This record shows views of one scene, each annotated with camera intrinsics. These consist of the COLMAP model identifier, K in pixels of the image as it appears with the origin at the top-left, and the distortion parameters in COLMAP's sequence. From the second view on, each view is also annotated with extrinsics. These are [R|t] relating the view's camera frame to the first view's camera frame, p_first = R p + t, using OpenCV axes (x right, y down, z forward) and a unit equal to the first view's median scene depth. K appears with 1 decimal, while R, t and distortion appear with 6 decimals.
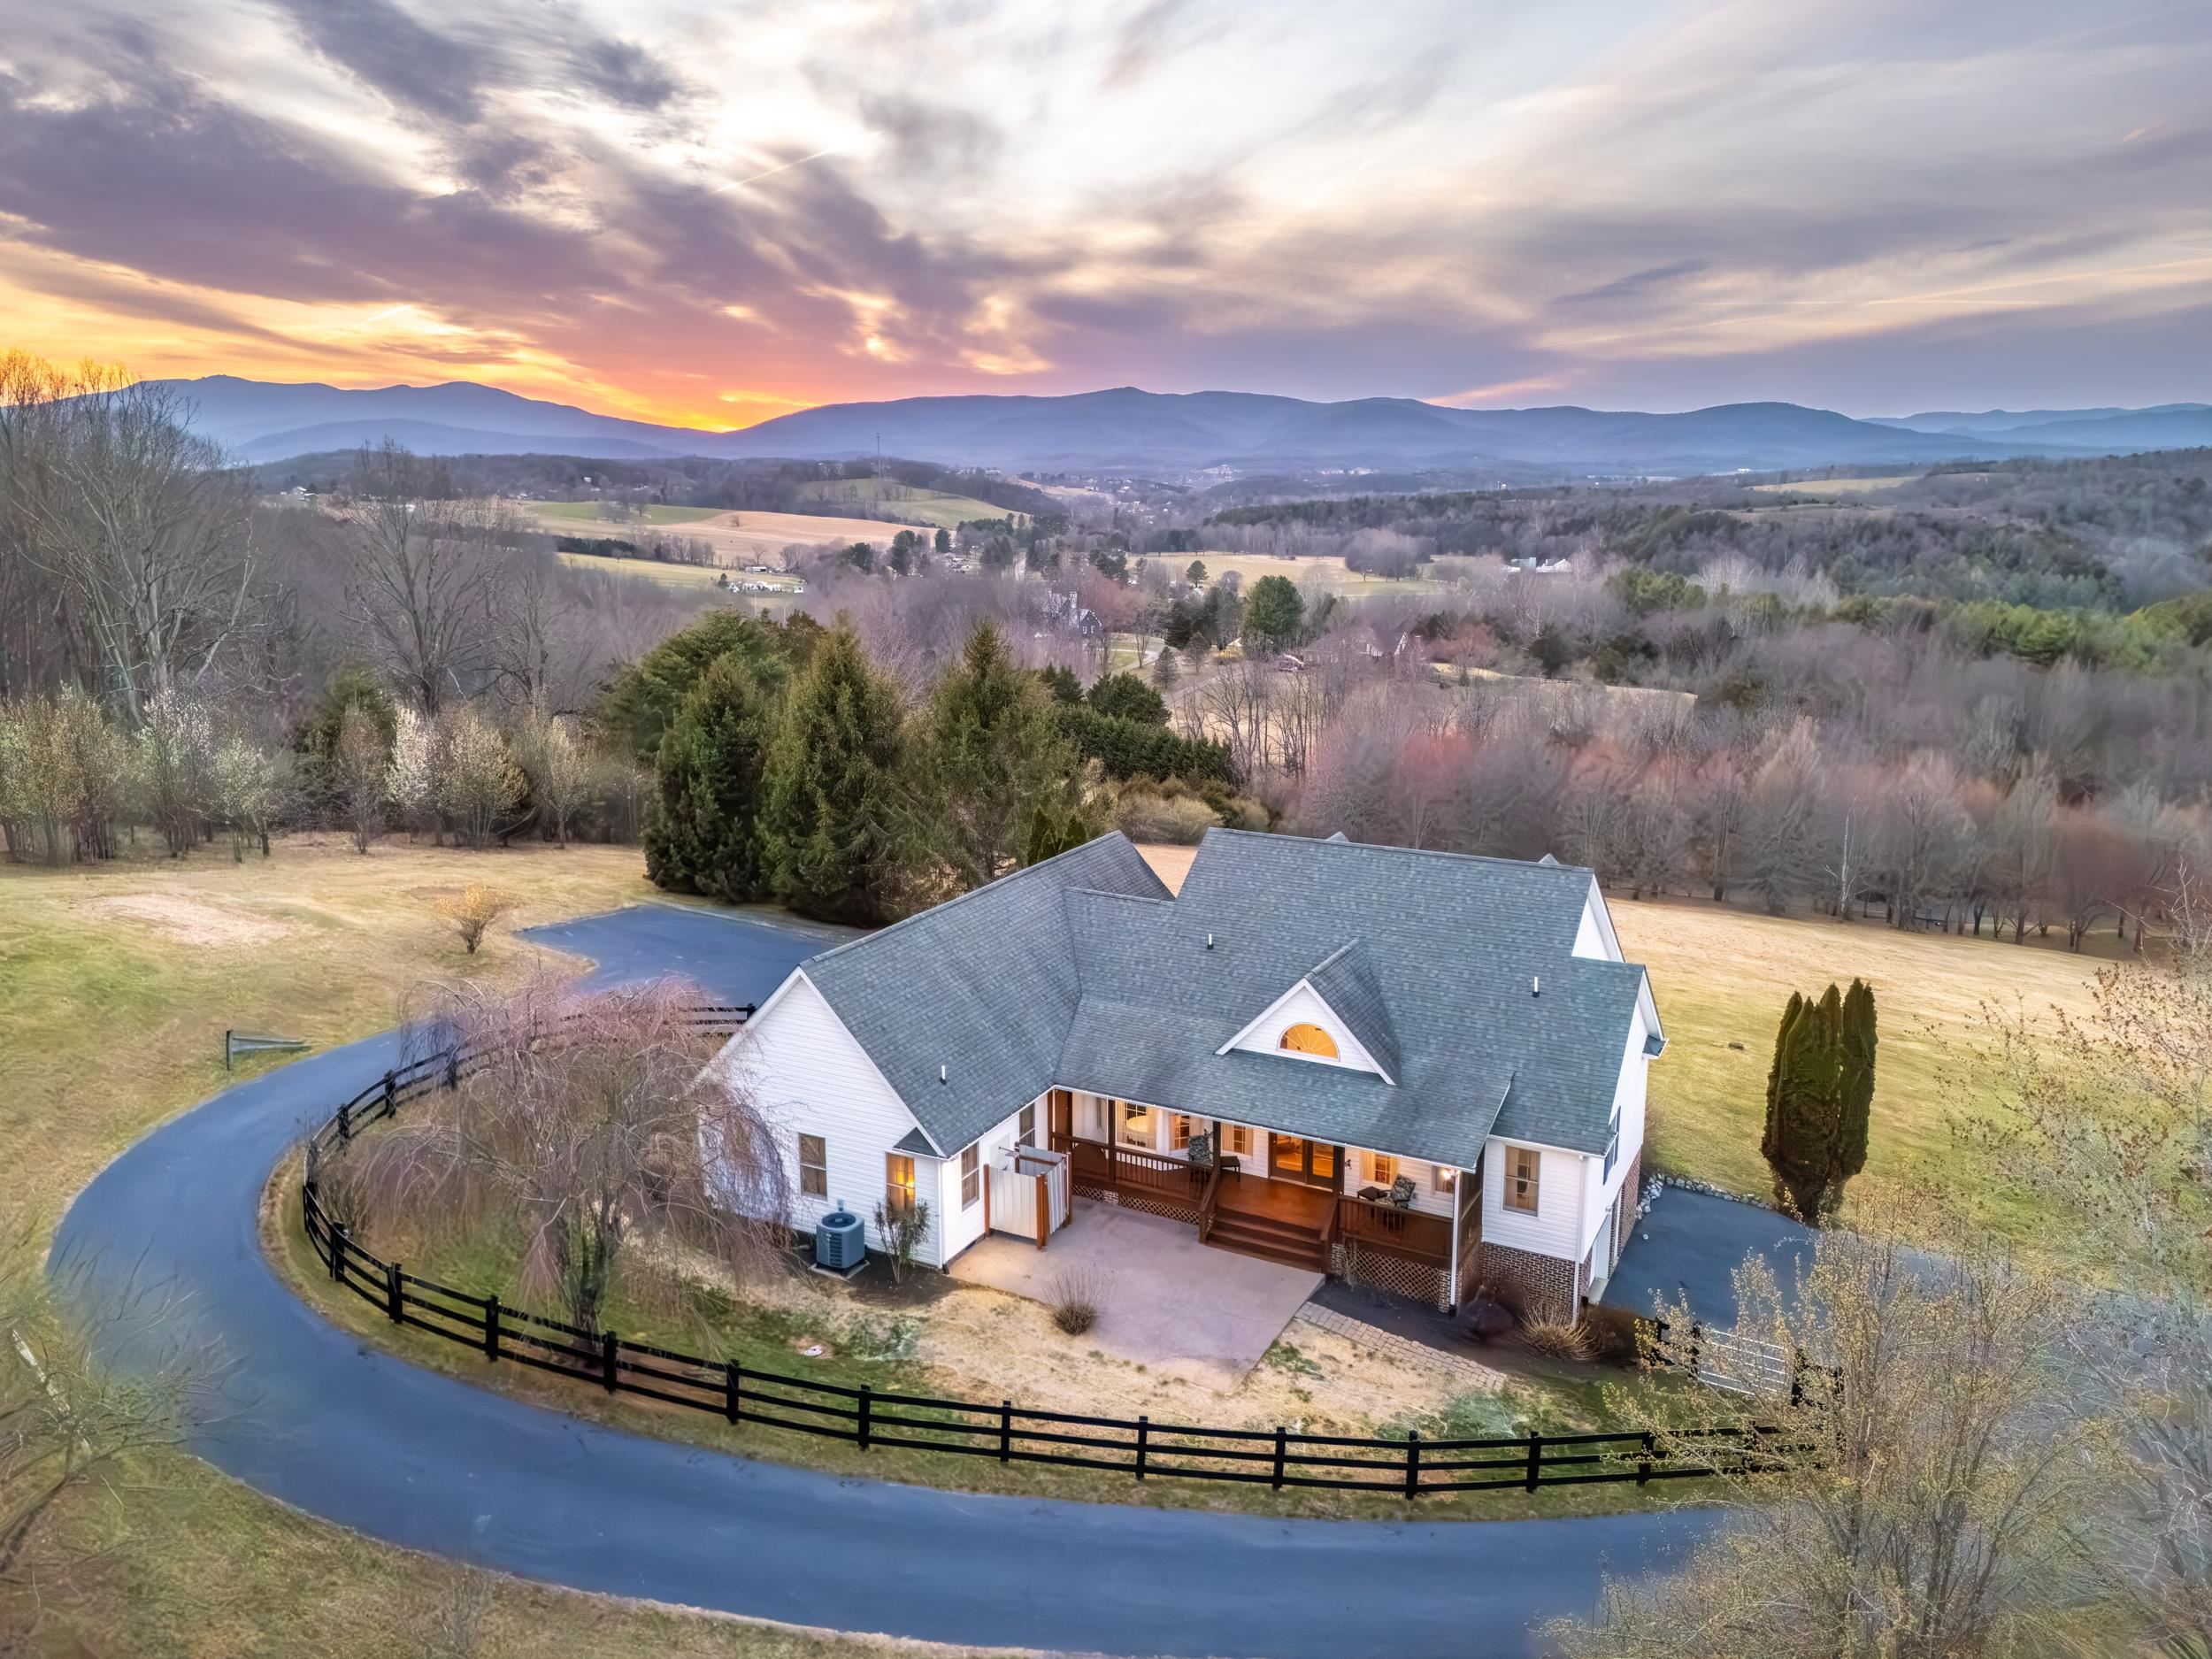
lens RADIAL K [[1753.4, 0, 1144.9], [0, 1753.4, 885.6], [0, 0, 1]] dist [0.158672, -0.162342]
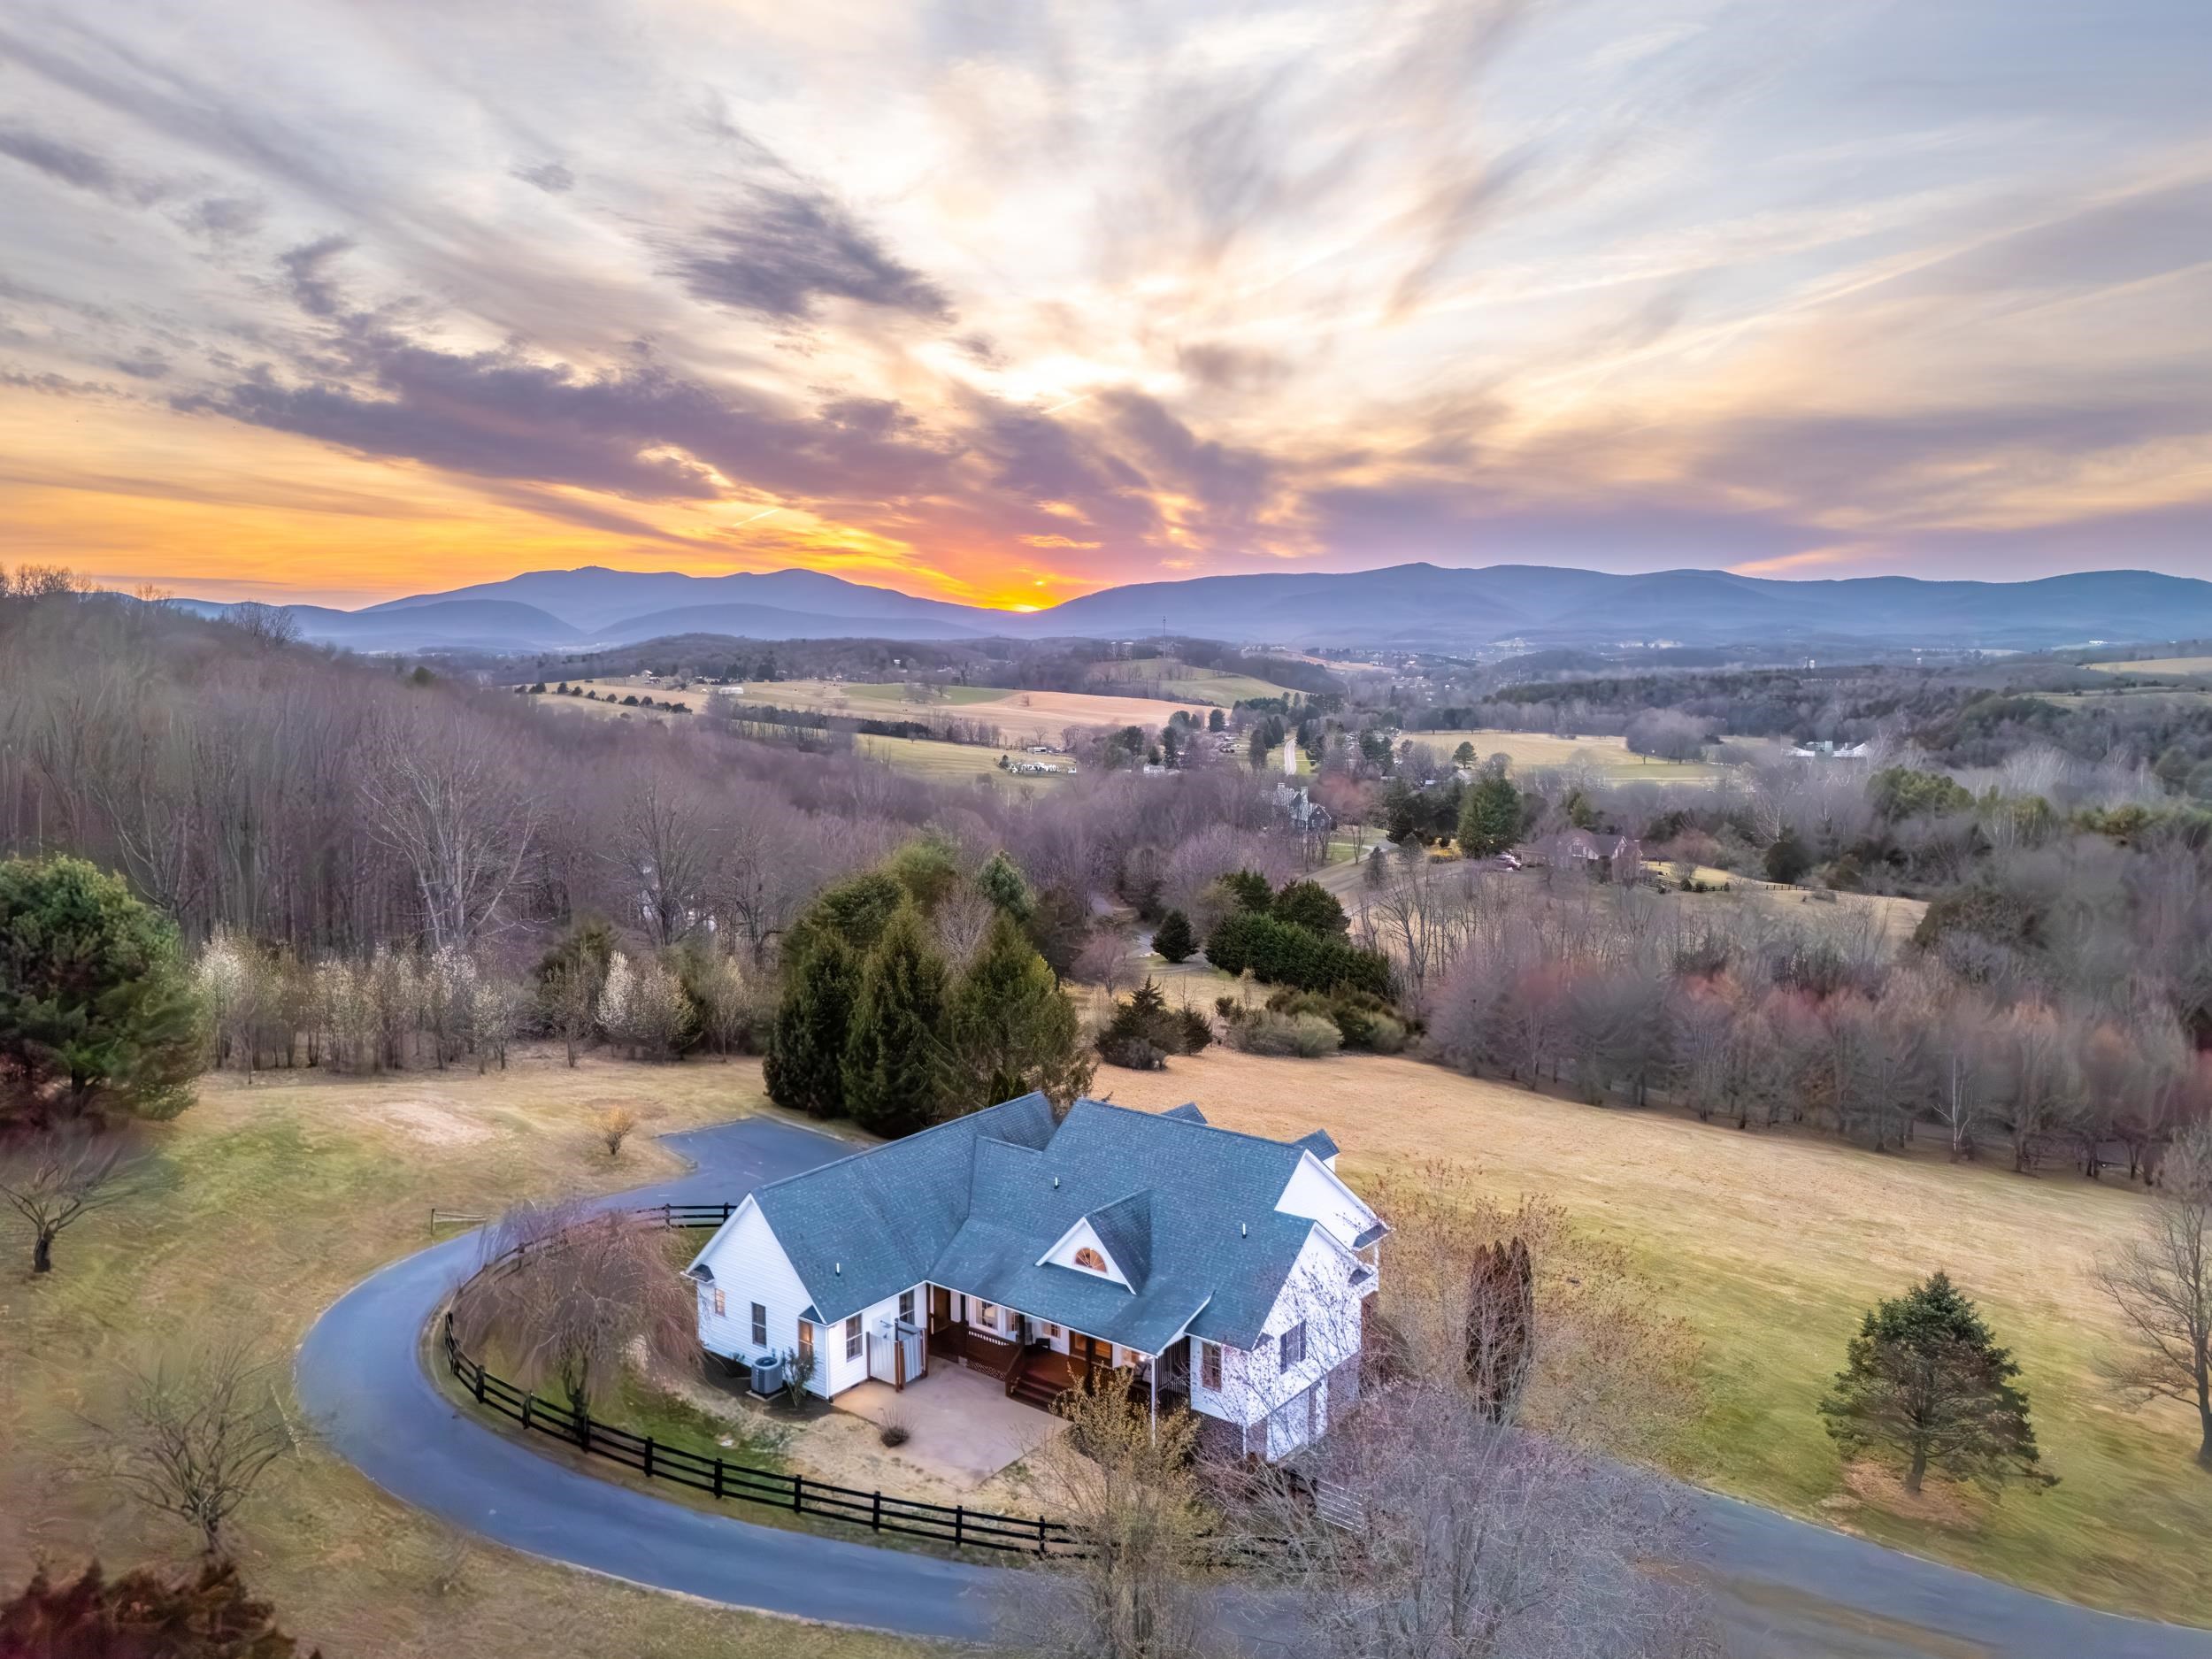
lens RADIAL K [[1794.1, 0, 1103.2], [0, 1794.1, 948.5], [0, 0, 1]] dist [0.080745, -0.058874]
pose [[0.981875, 0.029233, -0.187262, 0.039726], [-0.039939, 0.997760, -0.053656, -0.009546], [0.185274, 0.060163, 0.980843, -0.049842]]
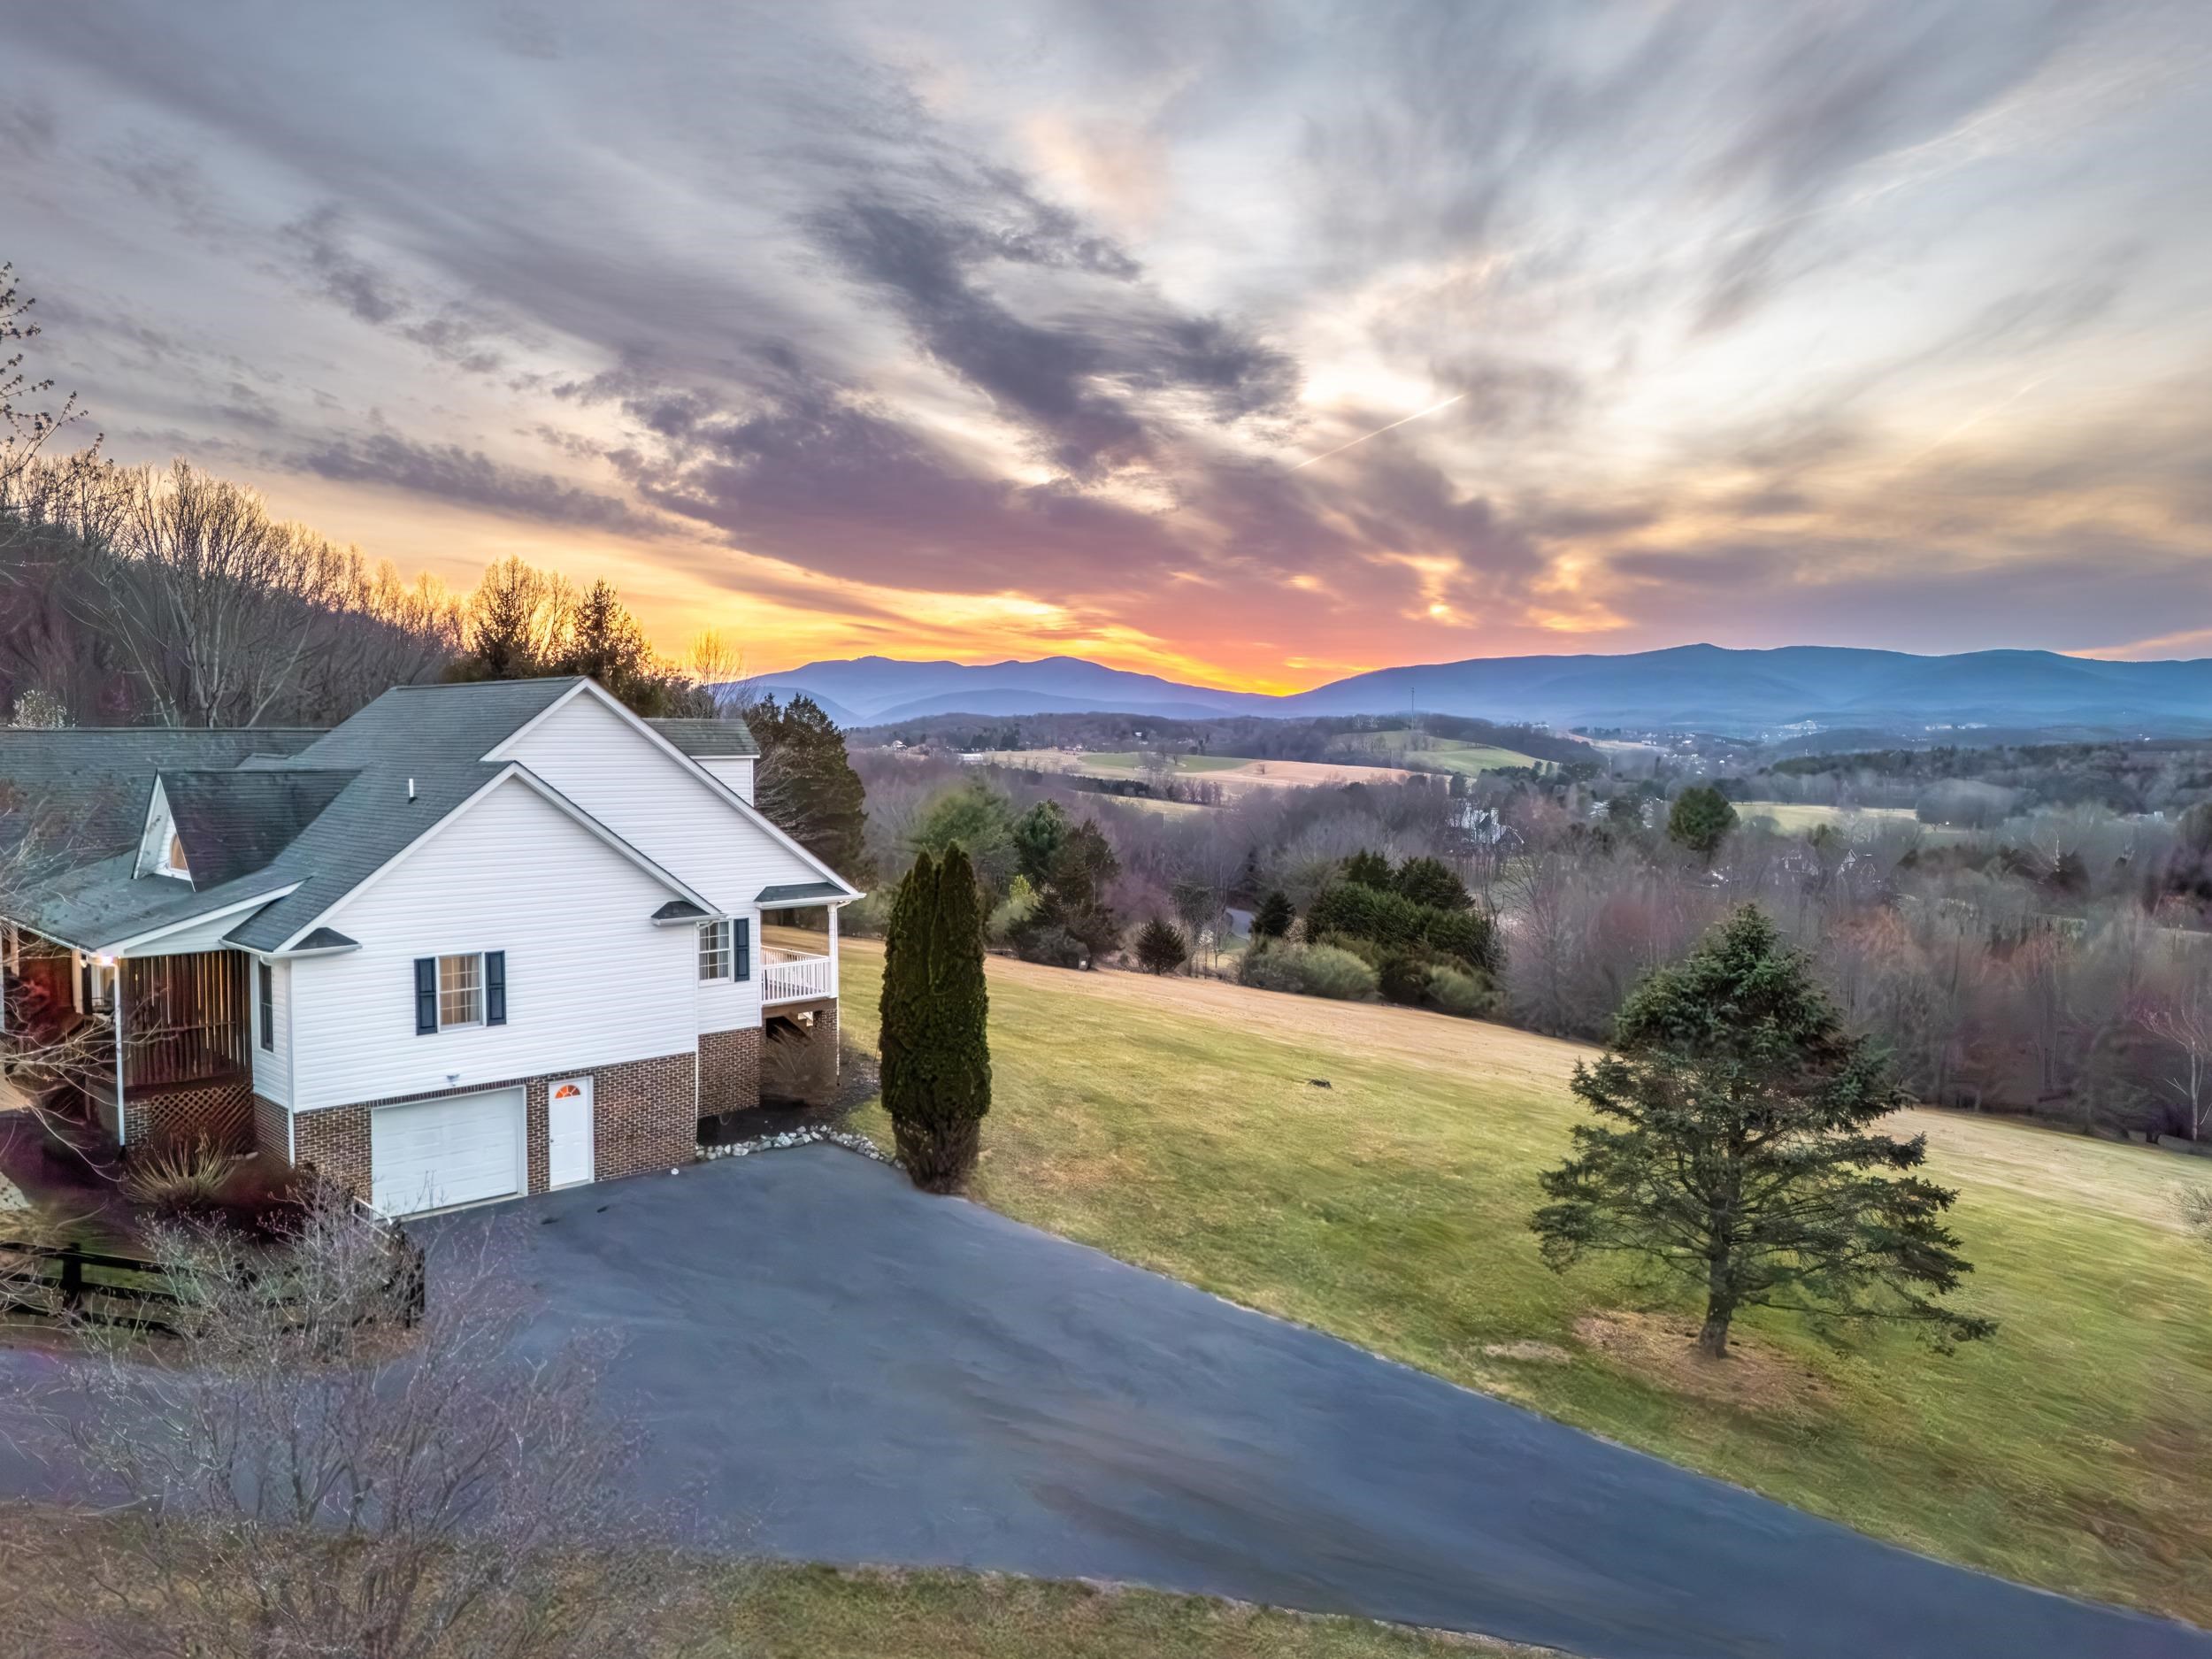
lens RADIAL K [[1794.1, 0, 1103.2], [0, 1794.1, 948.5], [0, 0, 1]] dist [0.080745, -0.058874]
pose [[0.939635, 0.043714, -0.339375, 0.084432], [-0.083042, 0.991288, -0.102233, 0.020765], [0.331950, 0.124244, 0.935079, 0.042809]]
